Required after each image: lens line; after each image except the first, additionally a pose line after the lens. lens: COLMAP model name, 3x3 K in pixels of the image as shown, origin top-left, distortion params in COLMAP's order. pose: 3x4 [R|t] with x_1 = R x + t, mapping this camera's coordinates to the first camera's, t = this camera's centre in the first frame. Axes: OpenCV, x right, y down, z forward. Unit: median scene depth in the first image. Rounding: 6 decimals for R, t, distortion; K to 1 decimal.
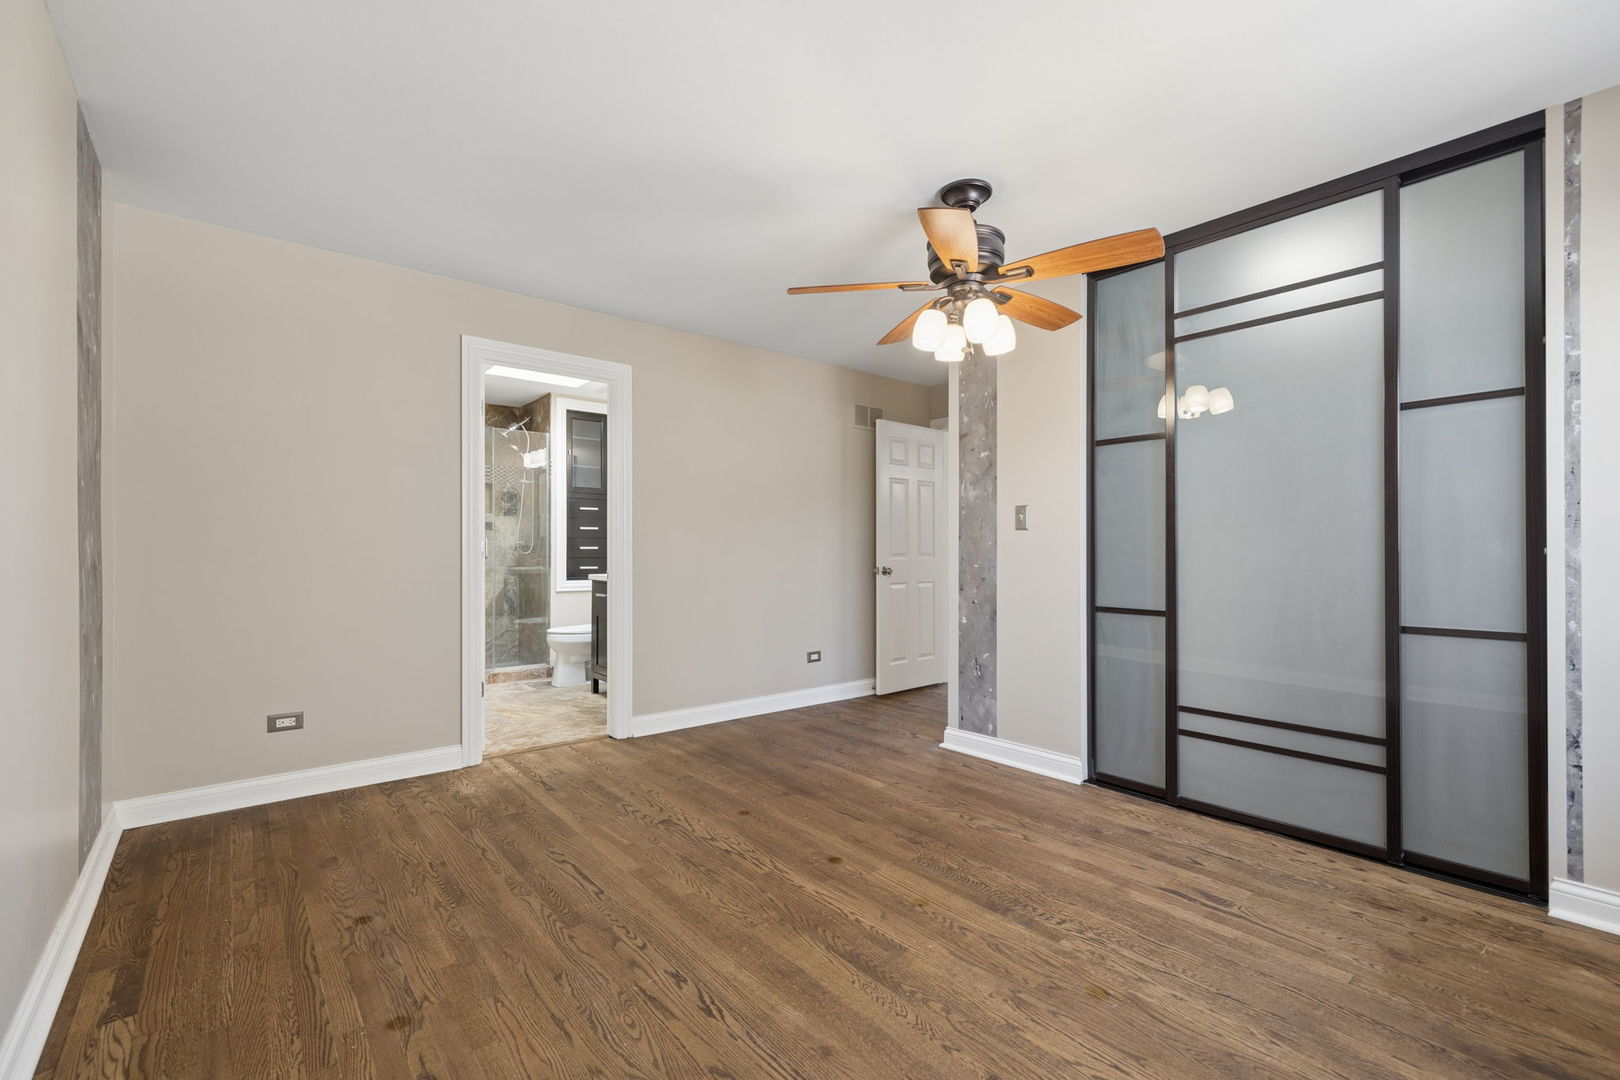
lens RADIAL K [[708.0, 0, 810.0], [0, 708.0, 540.0], [0, 0, 1]] dist [0.005567, 0.000025]
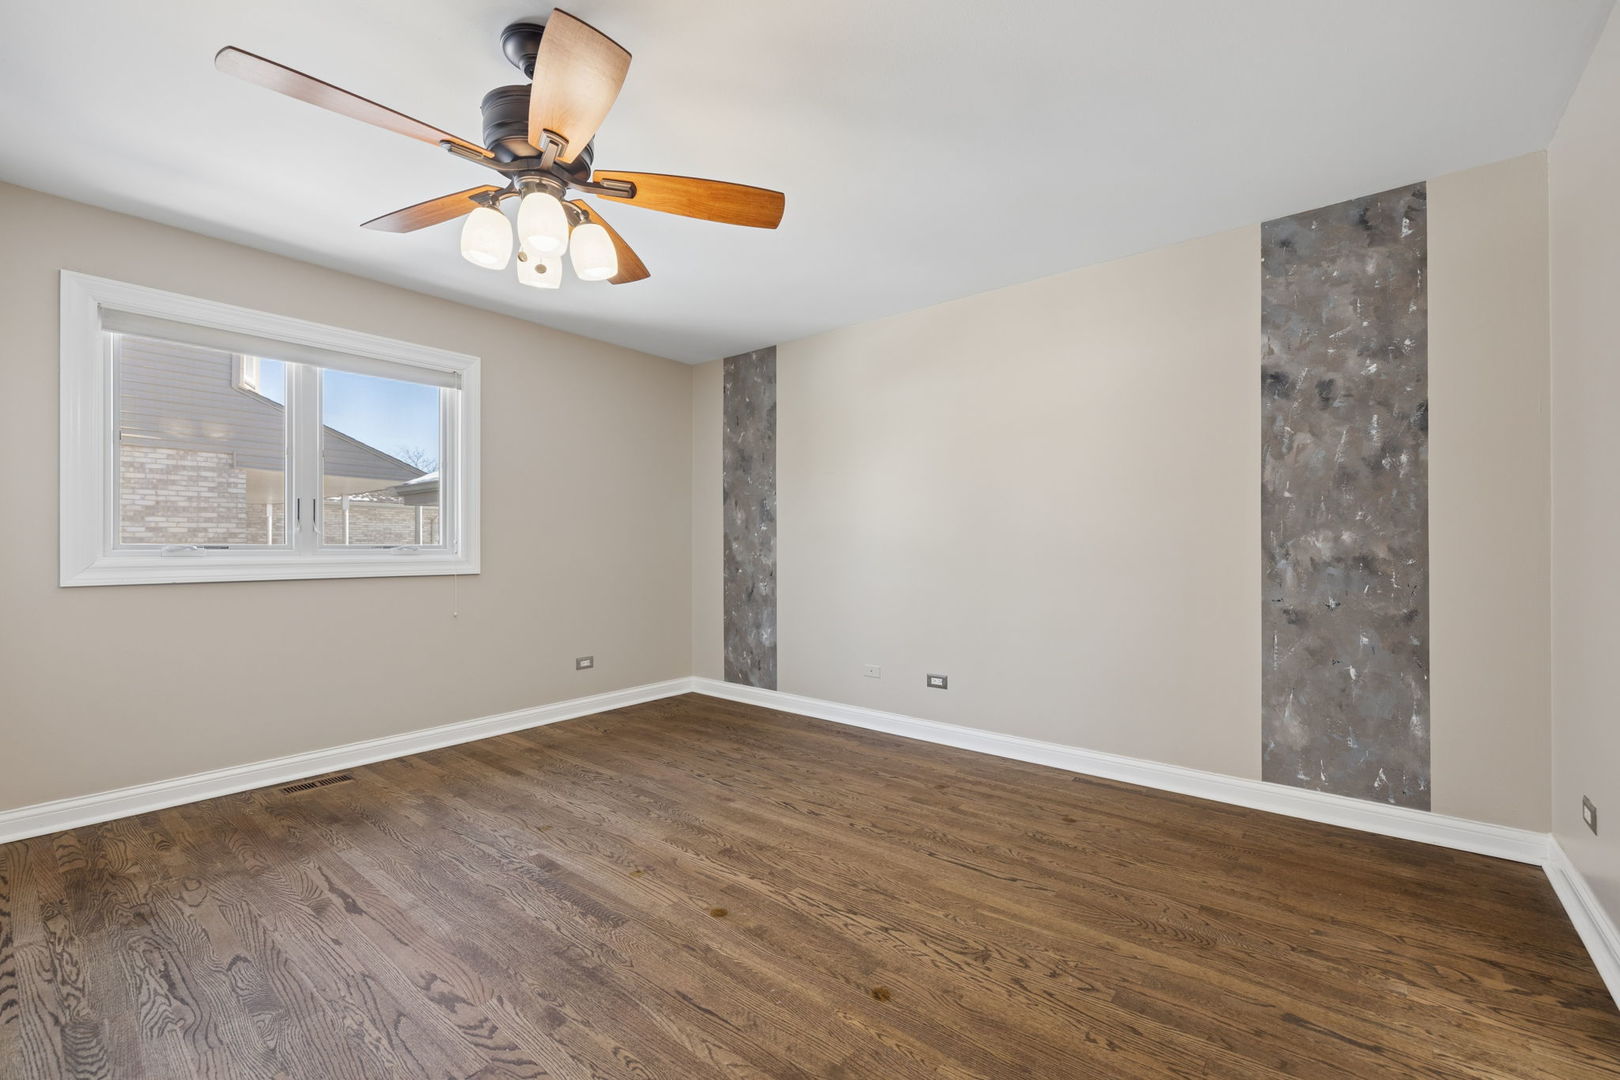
lens RADIAL K [[708.0, 0, 810.0], [0, 708.0, 540.0], [0, 0, 1]] dist [0.005567, 0.000025]
pose [[-0.982040, -0.001317, -0.188670, 0.097324], [0.002451, 0.999802, -0.019737, 0.026842], [0.188658, -0.019845, -0.981842, 2.013567]]
